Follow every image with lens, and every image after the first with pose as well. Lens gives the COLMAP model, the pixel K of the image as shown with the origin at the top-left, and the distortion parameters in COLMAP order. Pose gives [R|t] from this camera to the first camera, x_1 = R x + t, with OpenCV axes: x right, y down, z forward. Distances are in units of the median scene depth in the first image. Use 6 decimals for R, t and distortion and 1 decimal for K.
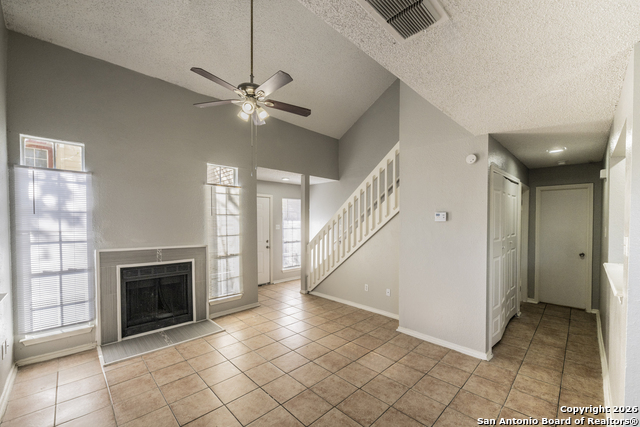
lens RADIAL K [[259.9, 0, 332.3], [0, 259.9, 227.3], [0, 0, 1]] dist [-0.000342, -0.000225]
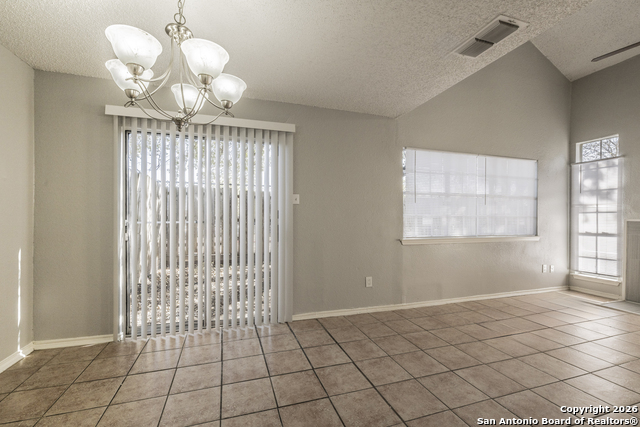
lens RADIAL K [[257.1, 0, 314.0], [0, 257.1, 219.8], [0, 0, 1]] dist [-0.000071, -0.000028]
pose [[-0.485176, 0.001027, -0.874416, 0.755599], [-0.023413, 0.999626, 0.014165, 0.097536], [0.874103, 0.027346, -0.484970, 0.301239]]
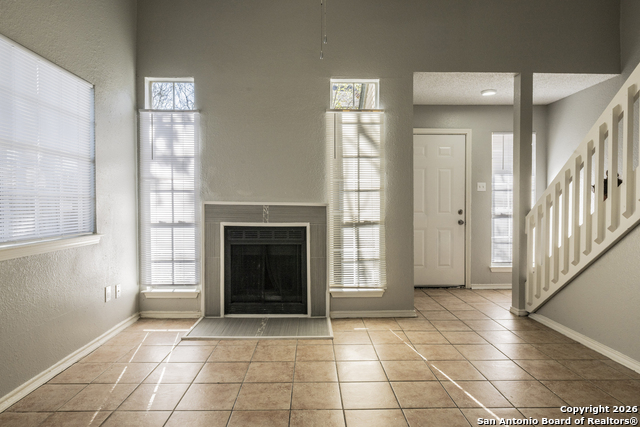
lens RADIAL K [[383.8, 0, 318.8], [0, 383.8, 210.5], [0, 0, 1]] dist [0.001333, 0.000314]
pose [[0.714434, 0.011988, -0.699600, 0.212924], [-0.014510, 0.999892, 0.002316, 0.099270], [0.699553, 0.008496, 0.714530, 0.349639]]
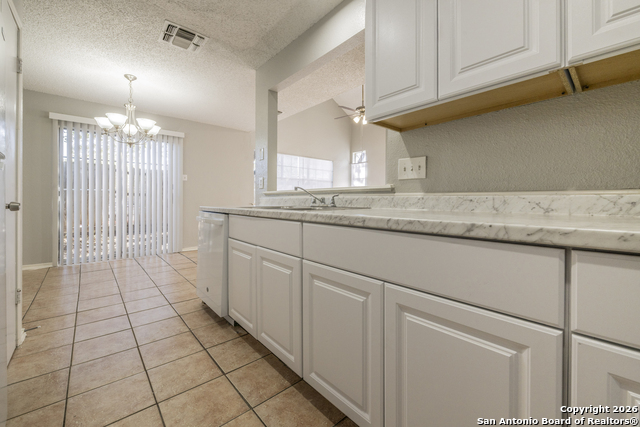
lens RADIAL K [[259.4, 0, 319.0], [0, 259.4, 203.9], [0, 0, 1]] dist [-0.000363, -0.000049]
pose [[-0.085808, 0.012786, -0.996230, 1.400288], [-0.017745, 0.999739, 0.014359, 0.144548], [0.996154, 0.018910, -0.085559, 0.708922]]
